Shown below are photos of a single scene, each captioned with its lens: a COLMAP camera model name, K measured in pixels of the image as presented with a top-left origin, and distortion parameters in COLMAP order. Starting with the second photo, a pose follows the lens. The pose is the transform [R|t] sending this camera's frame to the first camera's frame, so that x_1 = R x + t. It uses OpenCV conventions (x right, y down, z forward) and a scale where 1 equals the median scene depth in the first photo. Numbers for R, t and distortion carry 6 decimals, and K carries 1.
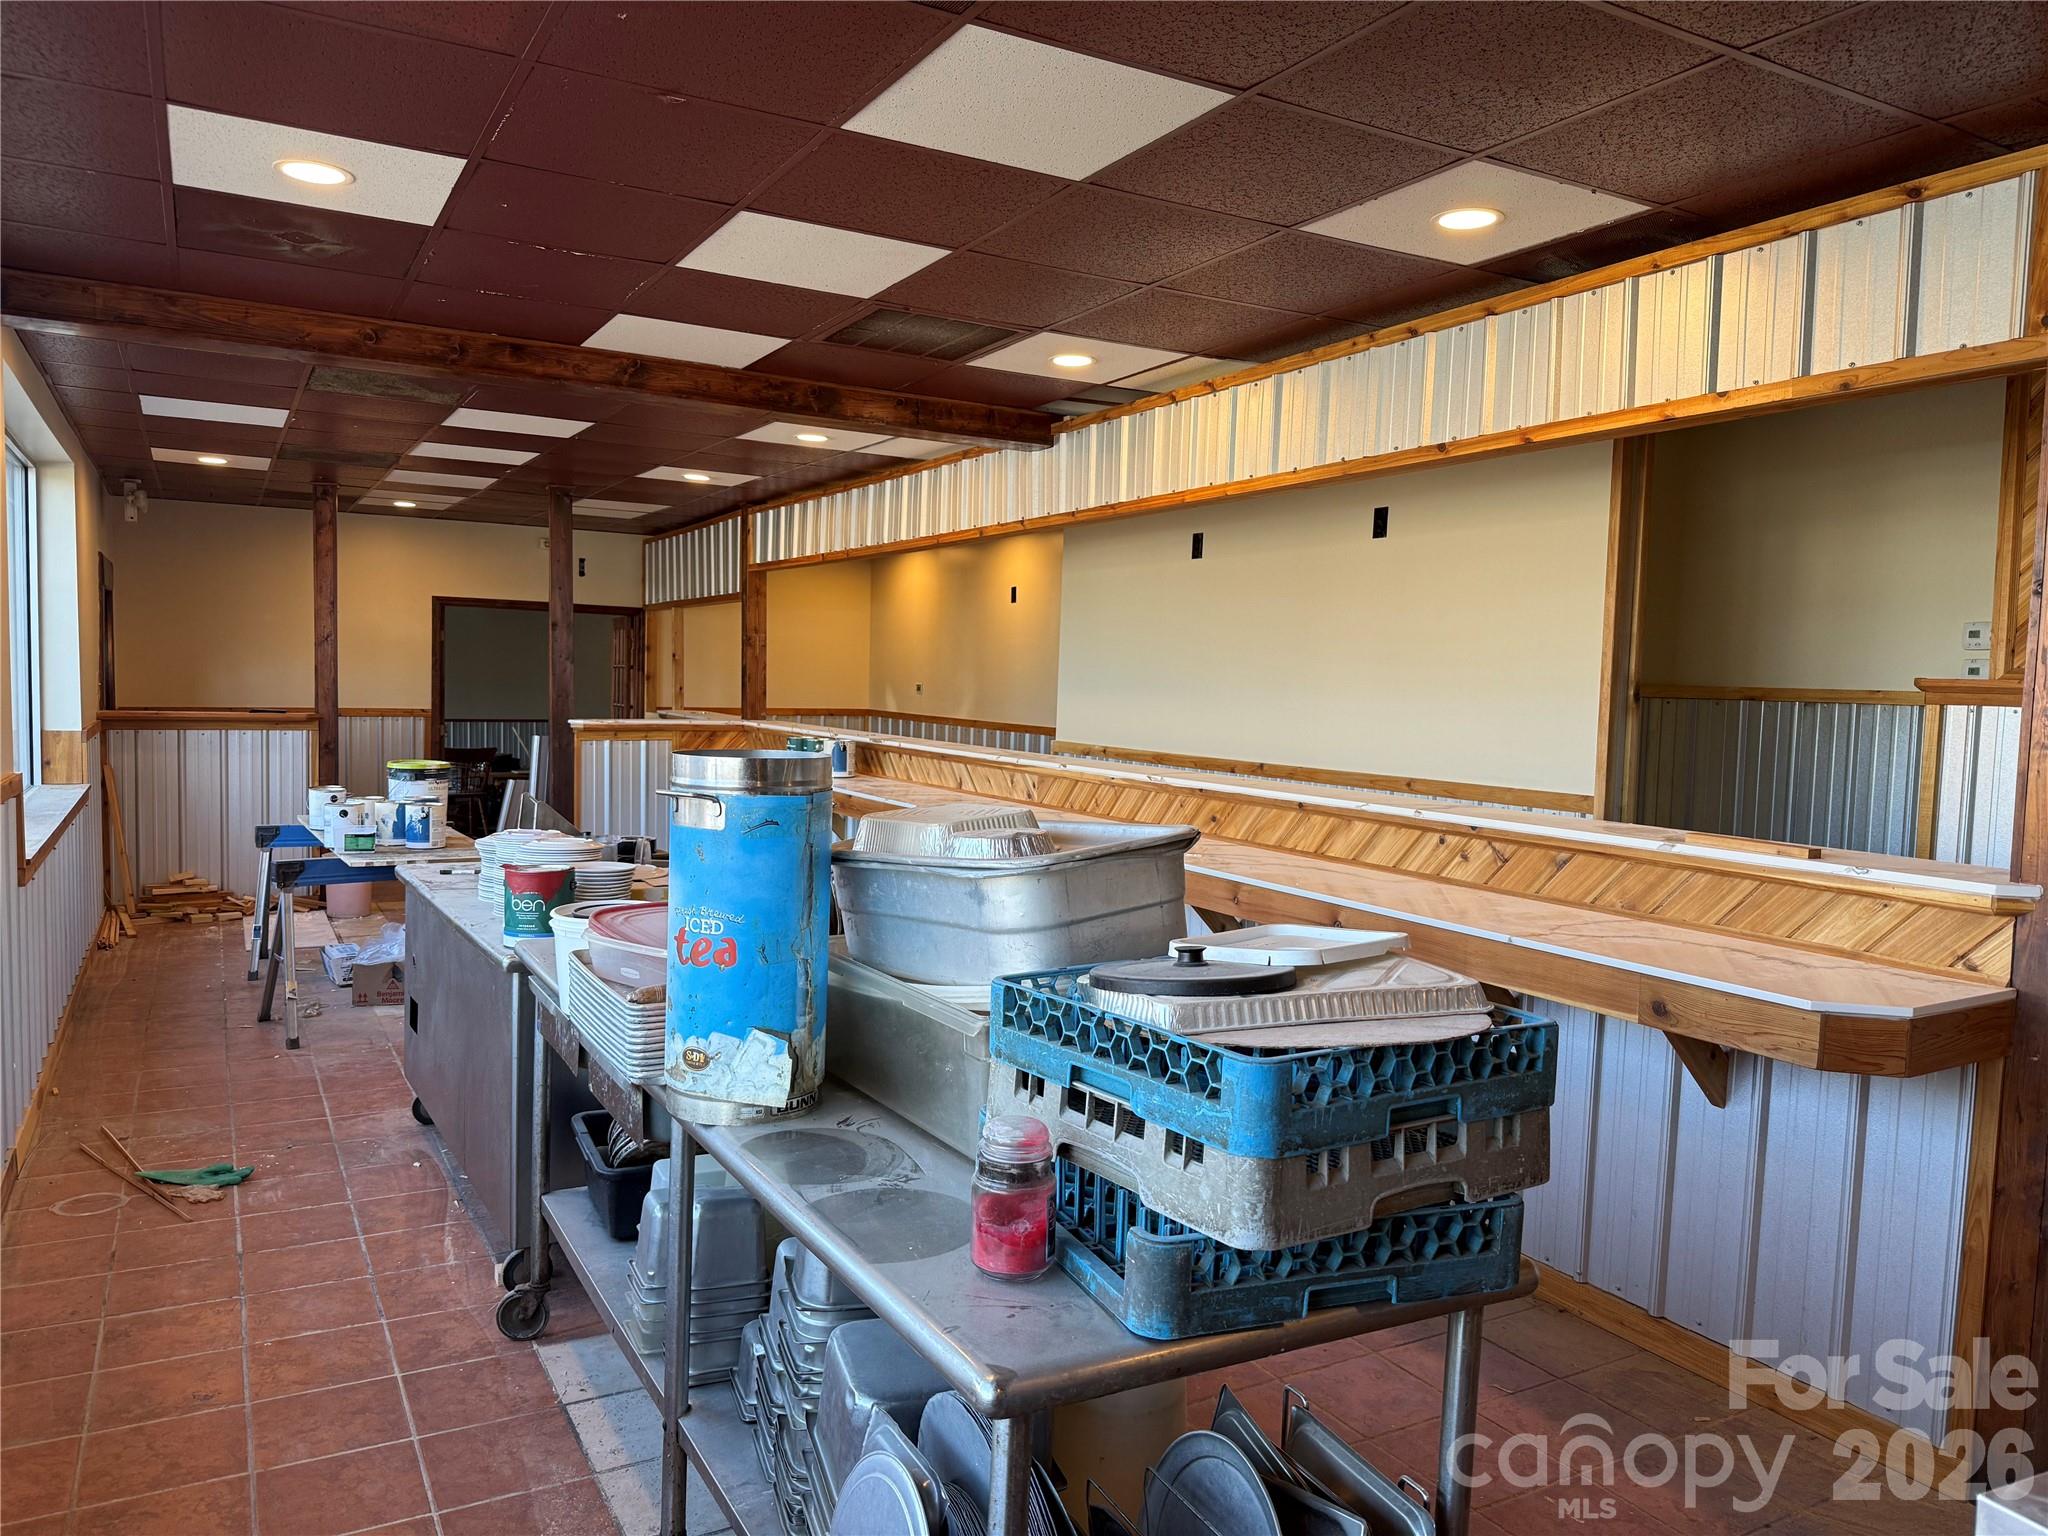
lens RADIAL K [[1398.6, 0, 1033.0], [0, 1398.6, 776.5], [0, 0, 1]] dist [0.010917, -0.000389]
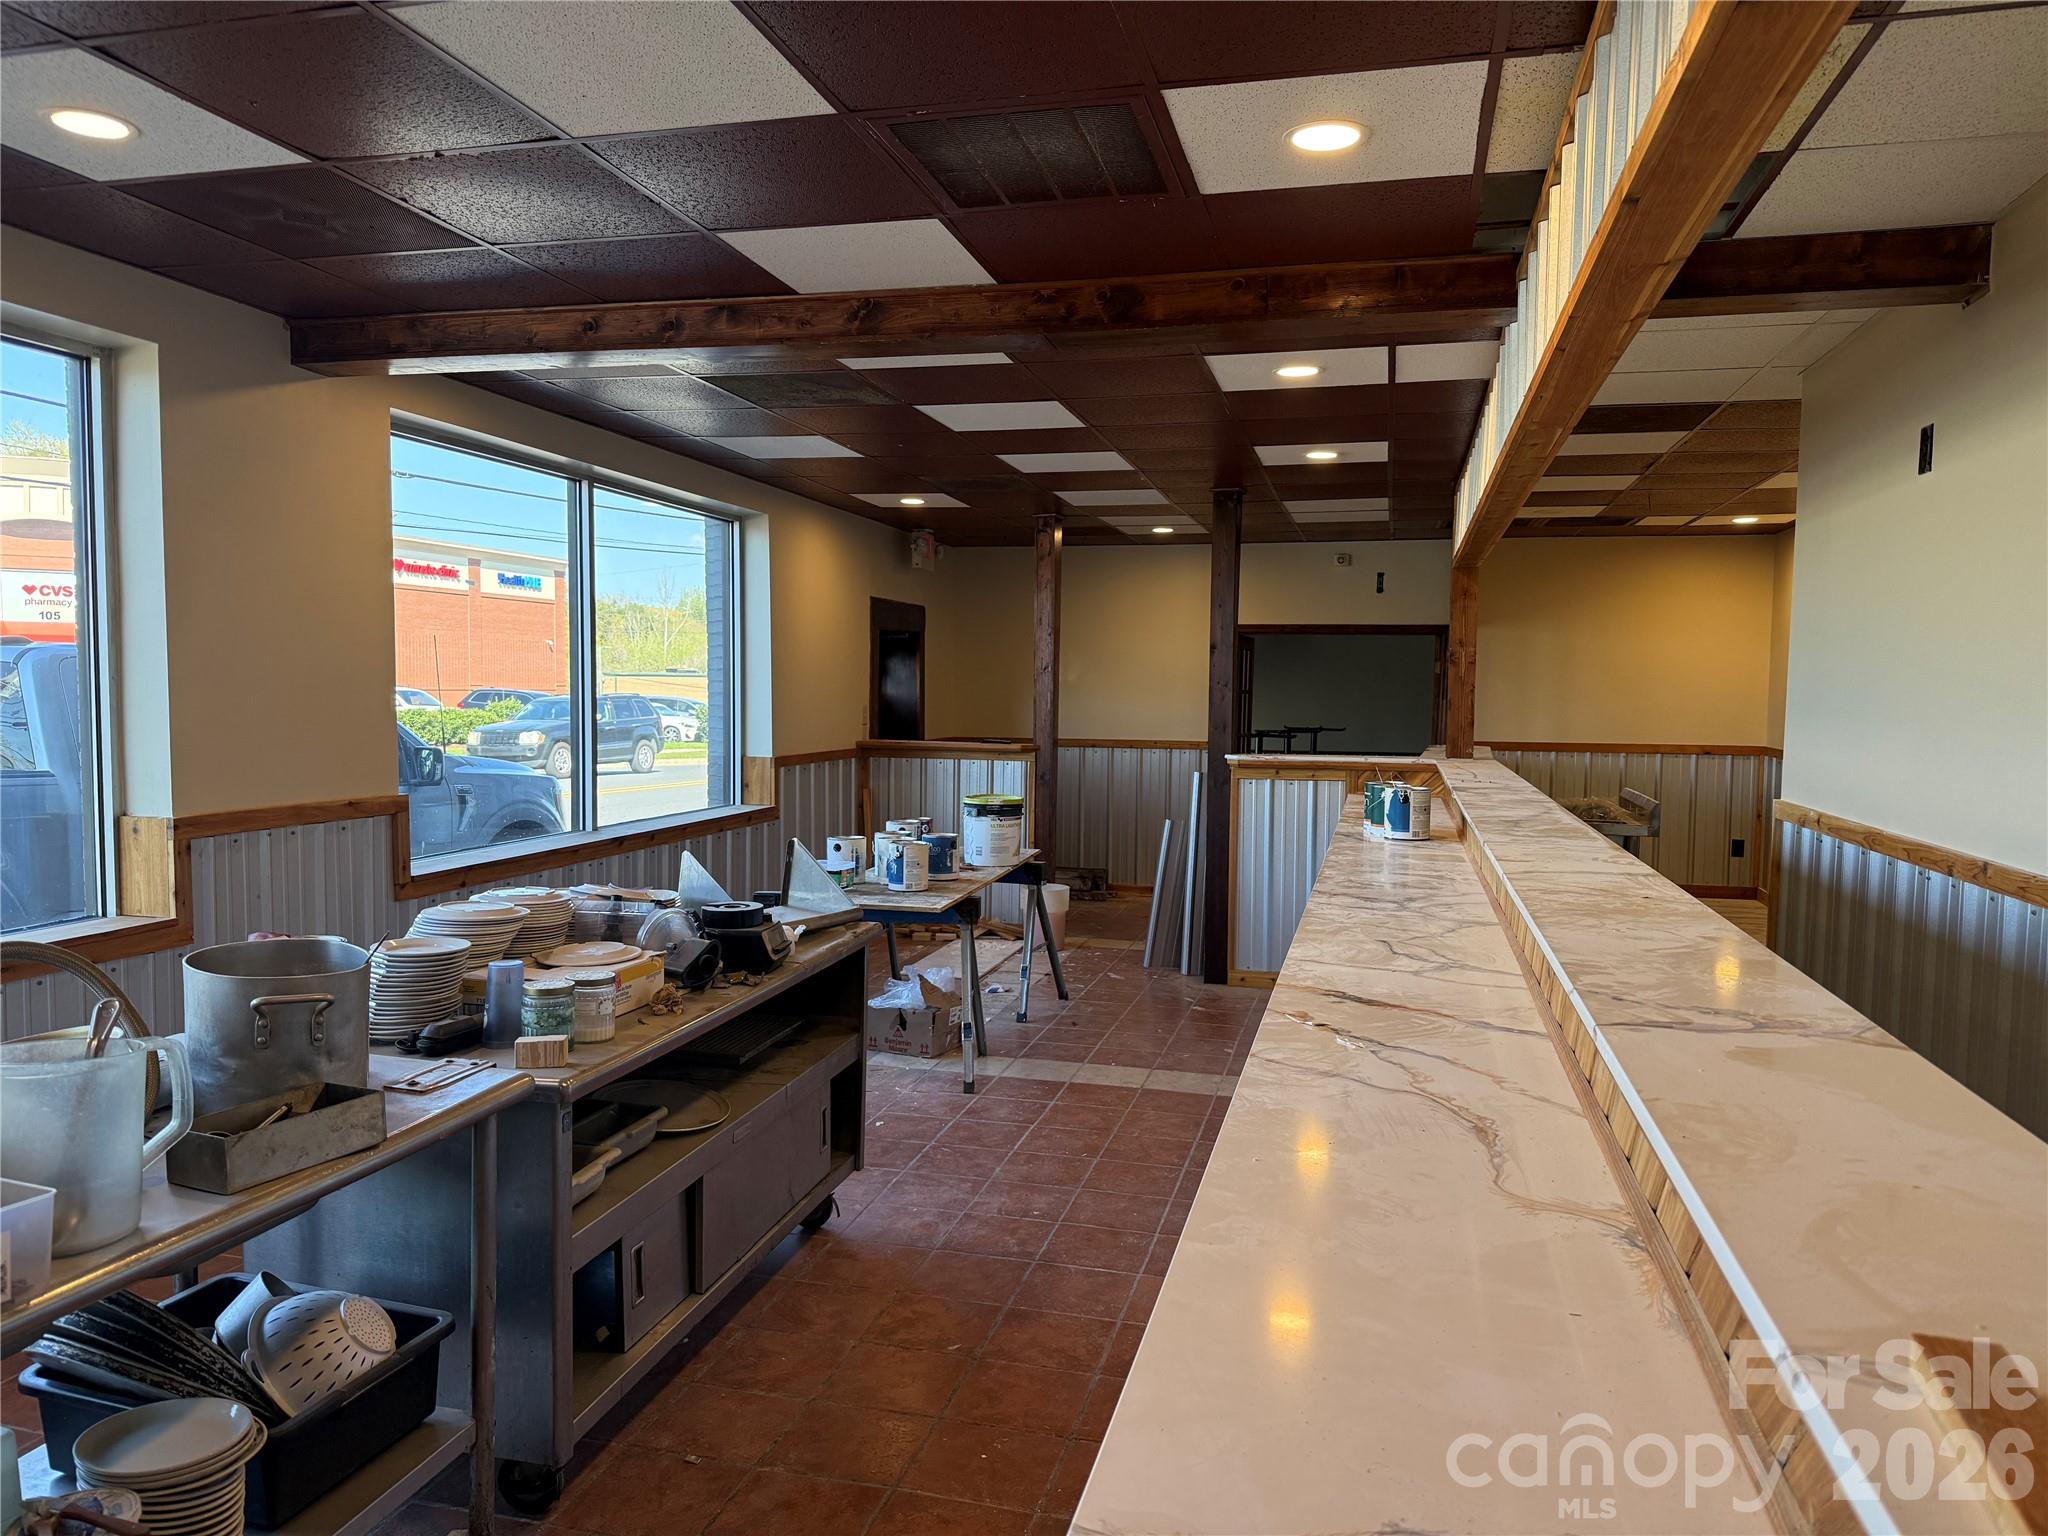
lens RADIAL K [[1398.6, 0, 1033.0], [0, 1398.6, 776.5], [0, 0, 1]] dist [0.010917, -0.000389]
pose [[0.707058, 0.026561, -0.706657, 0.246125], [-0.043743, 0.999023, -0.006218, -0.019406], [0.705802, 0.035308, 0.707529, 0.364444]]
